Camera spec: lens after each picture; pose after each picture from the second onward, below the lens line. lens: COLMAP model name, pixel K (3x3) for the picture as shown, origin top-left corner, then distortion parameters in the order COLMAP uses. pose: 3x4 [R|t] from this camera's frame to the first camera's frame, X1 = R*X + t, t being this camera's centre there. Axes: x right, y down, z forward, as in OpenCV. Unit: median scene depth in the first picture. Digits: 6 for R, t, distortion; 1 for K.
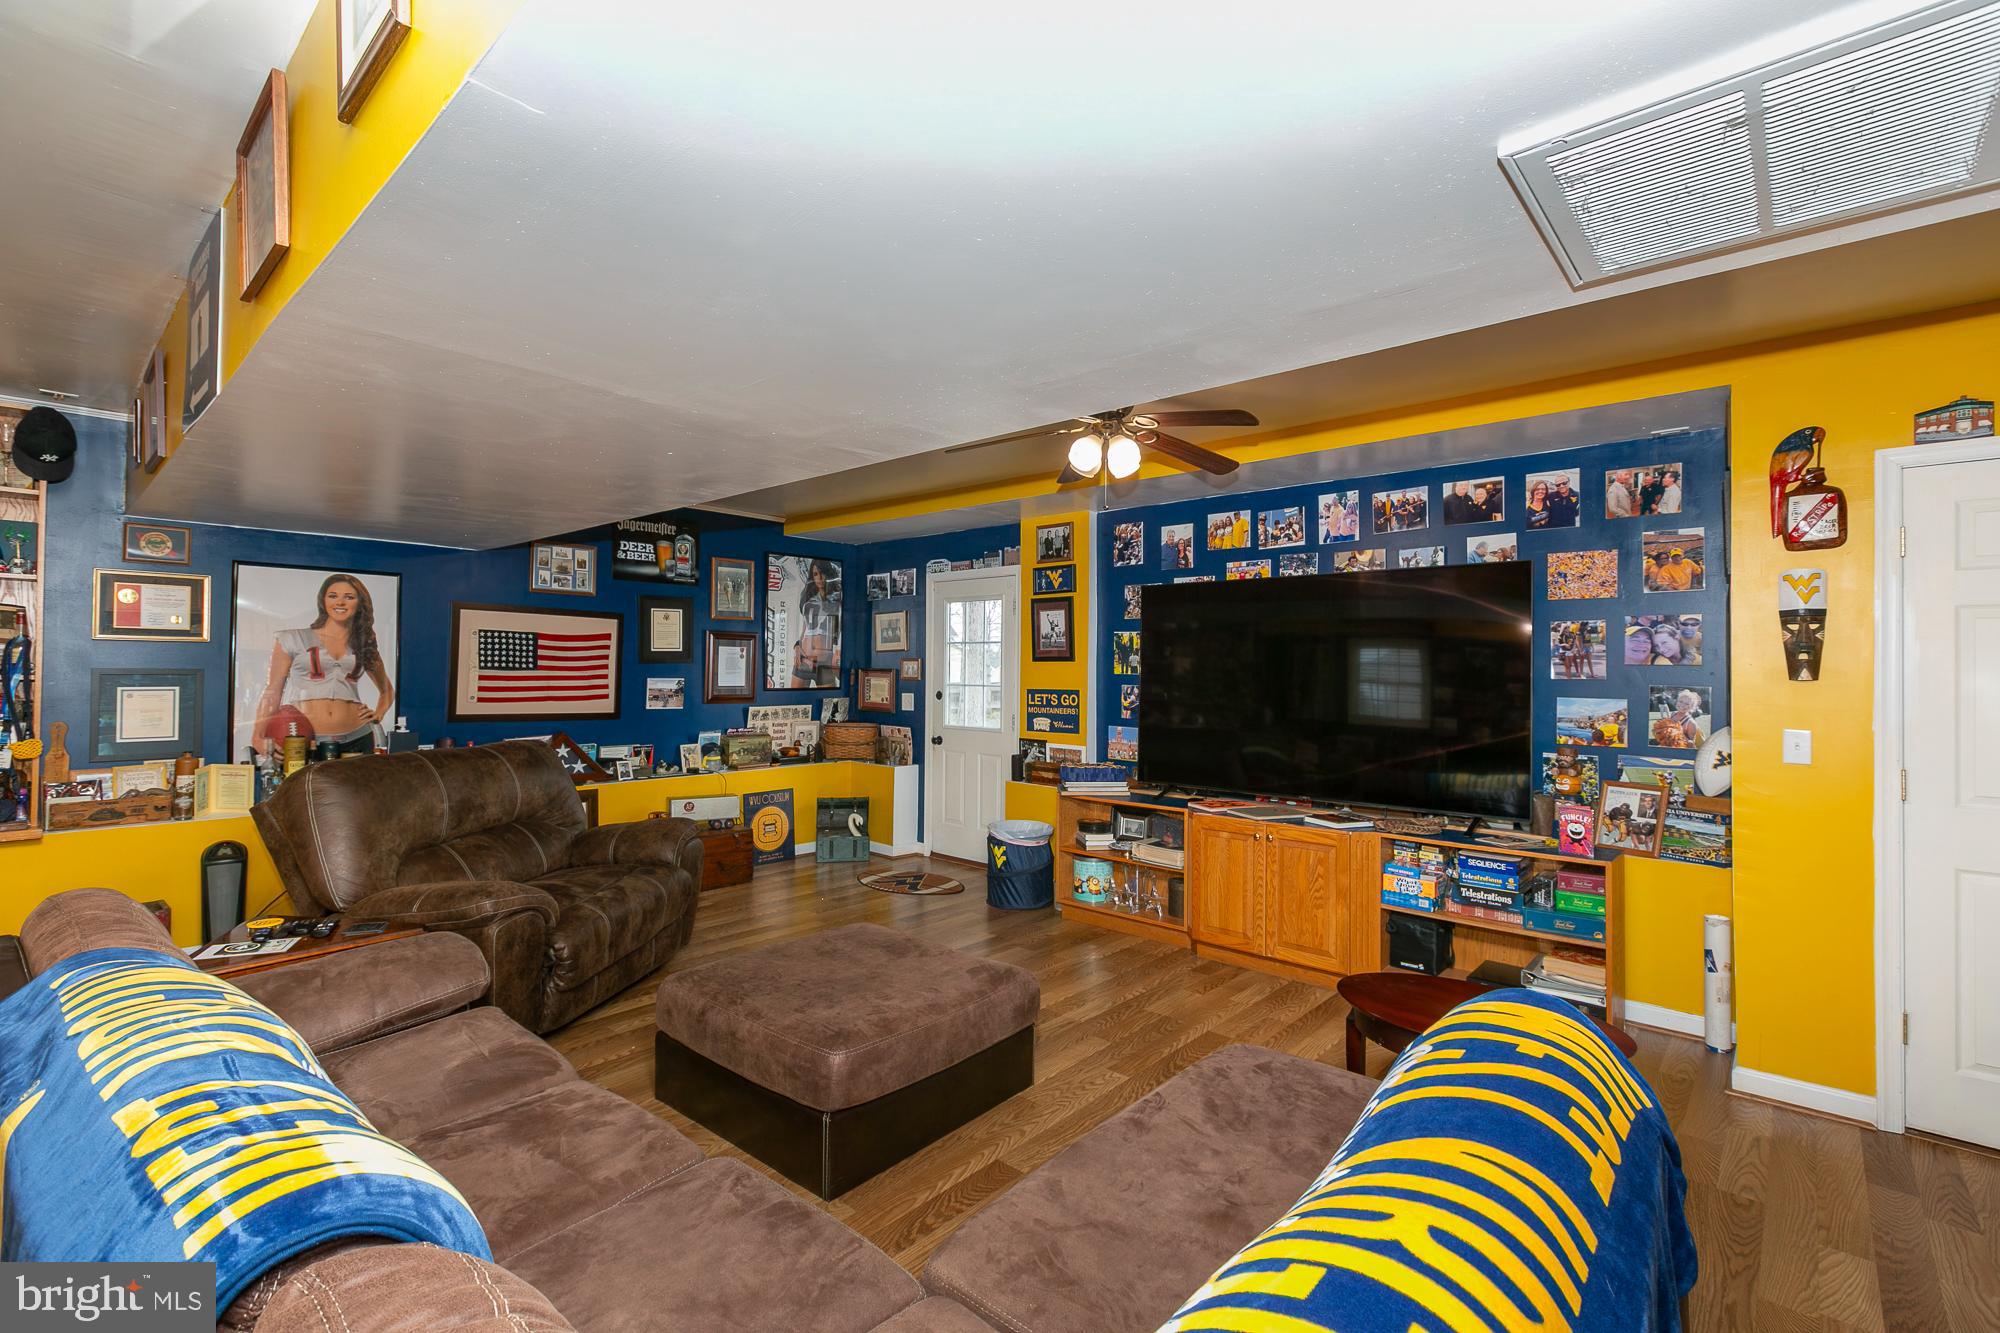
lens RADIAL K [[889.8, 0, 993.7], [0, 889.8, 660.3], [0, 0, 1]] dist [-0.000325, -0.002423]
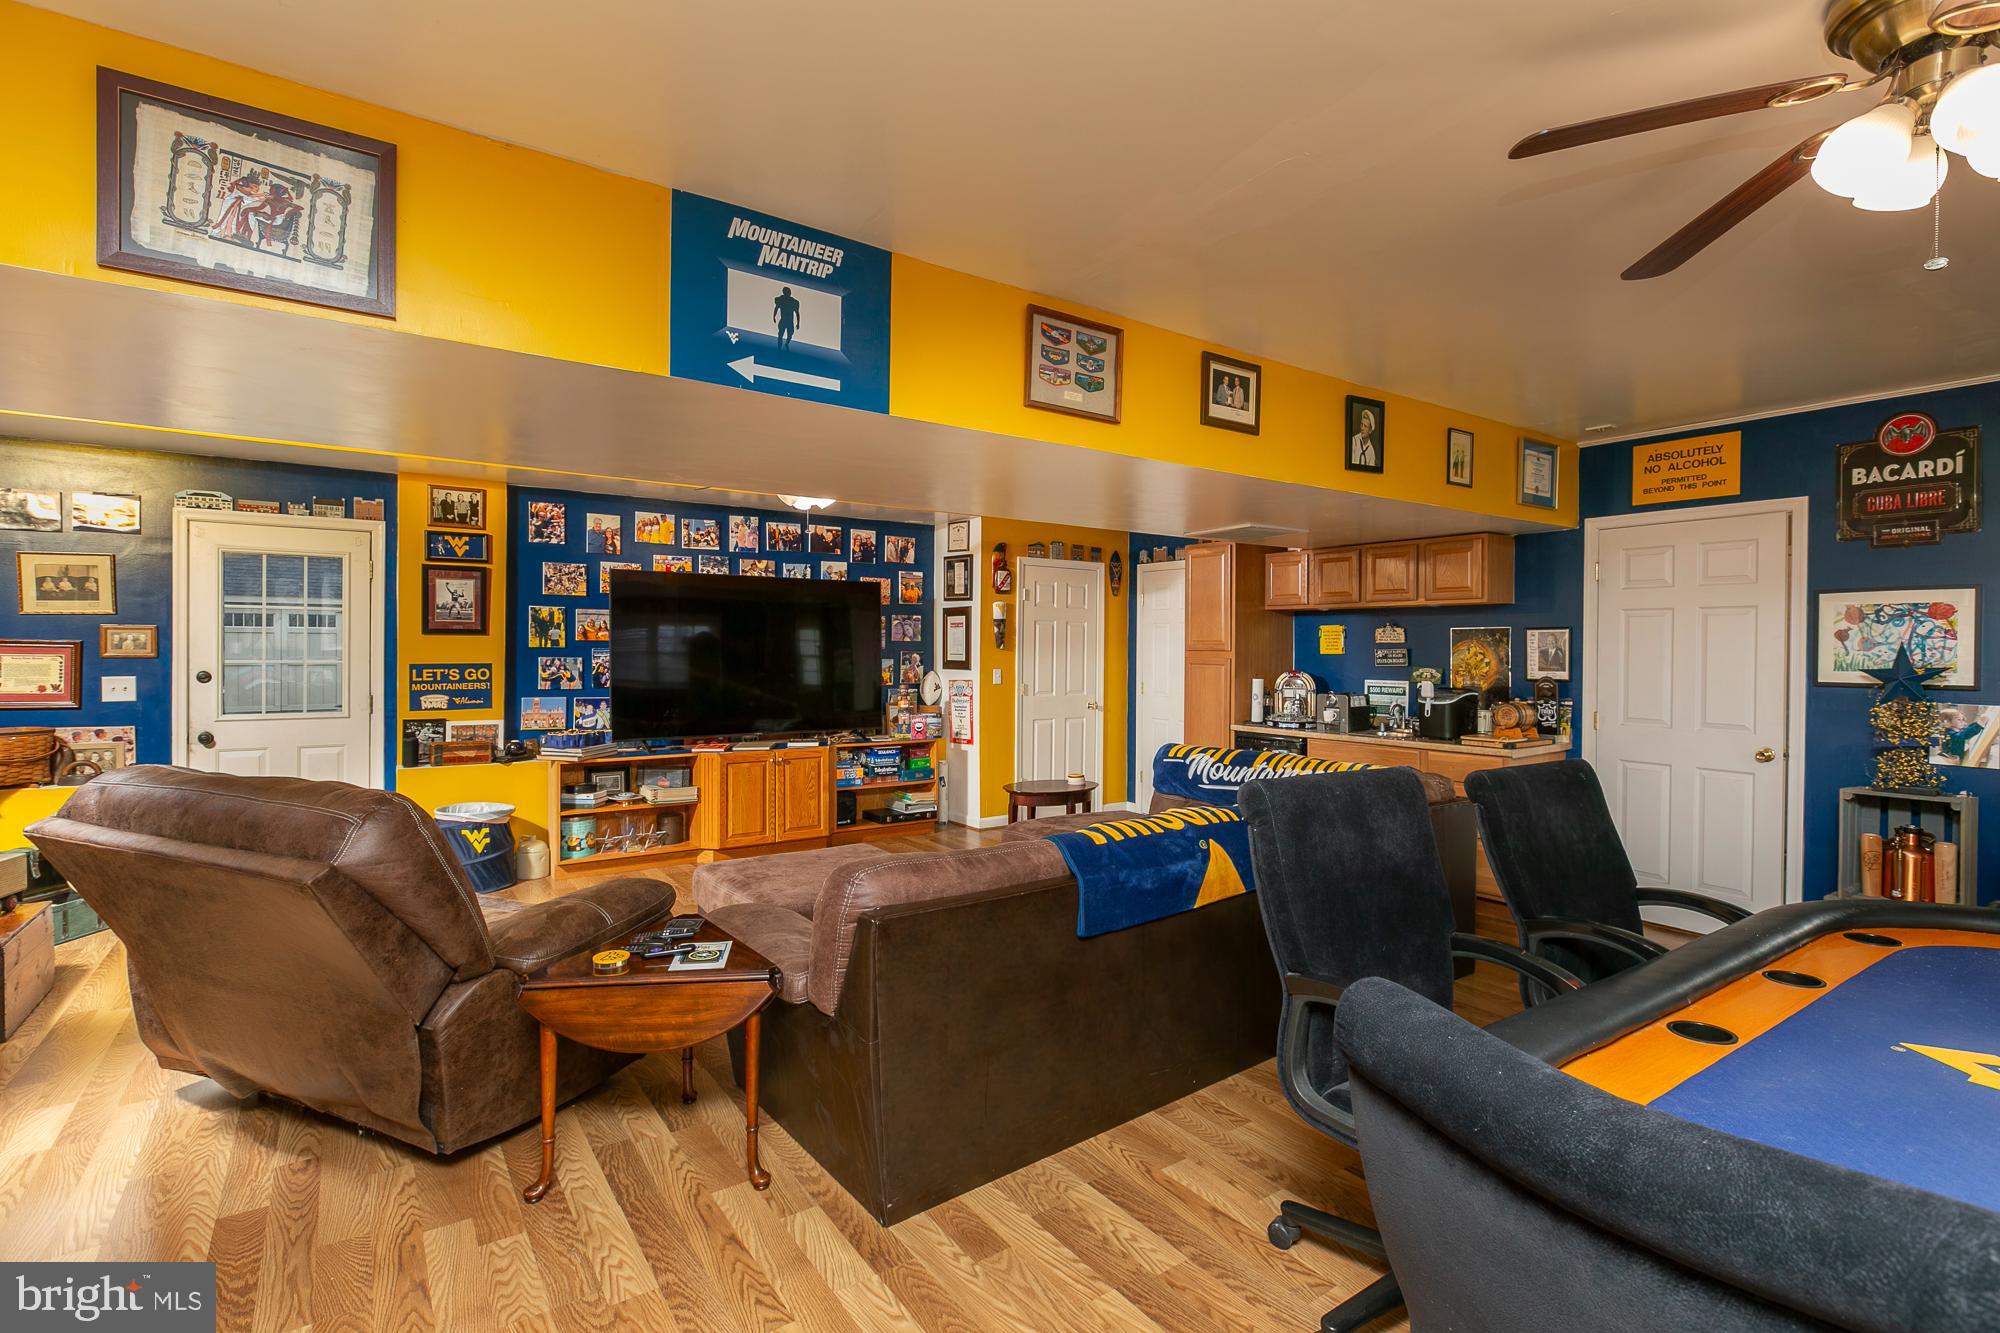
lens RADIAL K [[941.8, 0, 994.6], [0, 941.8, 655.5], [0, 0, 1]] dist [0.003559, -0.002770]
pose [[0.228779, -0.016084, 0.973345, -0.933114], [-0.015224, 0.999682, 0.020097, -0.005551], [-0.973359, -0.019416, 0.228462, 0.265208]]
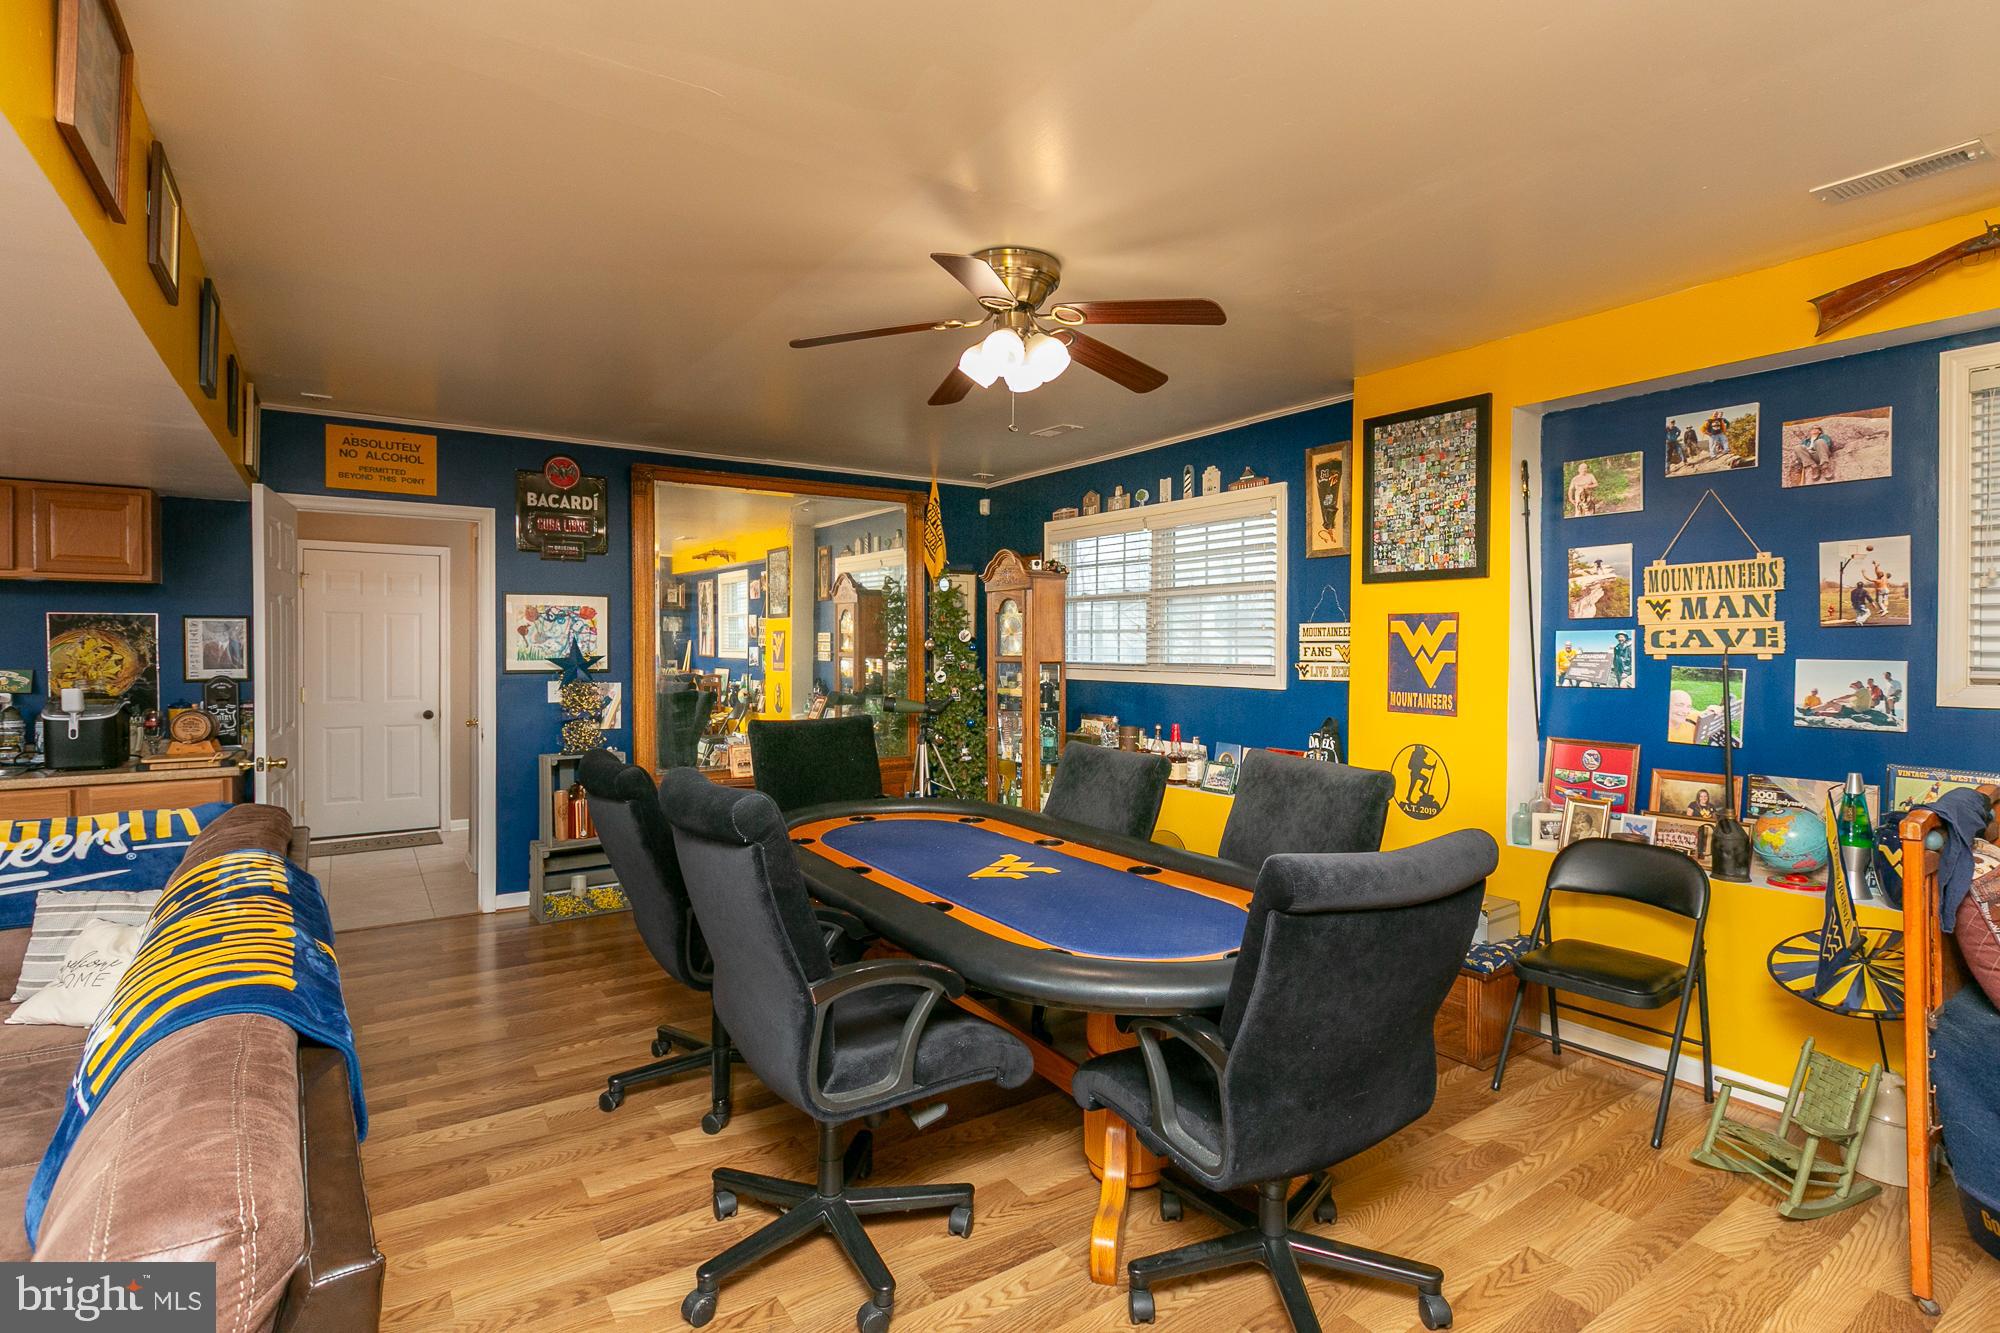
lens RADIAL K [[941.8, 0, 986.2], [0, 941.8, 658.0], [0, 0, 1]] dist [0.003559, -0.002770]
pose [[-0.971698, -0.014931, 0.235754, -0.656897], [-0.014112, 0.999887, 0.005165, -0.000843], [-0.235805, 0.001692, -0.971799, 0.581632]]
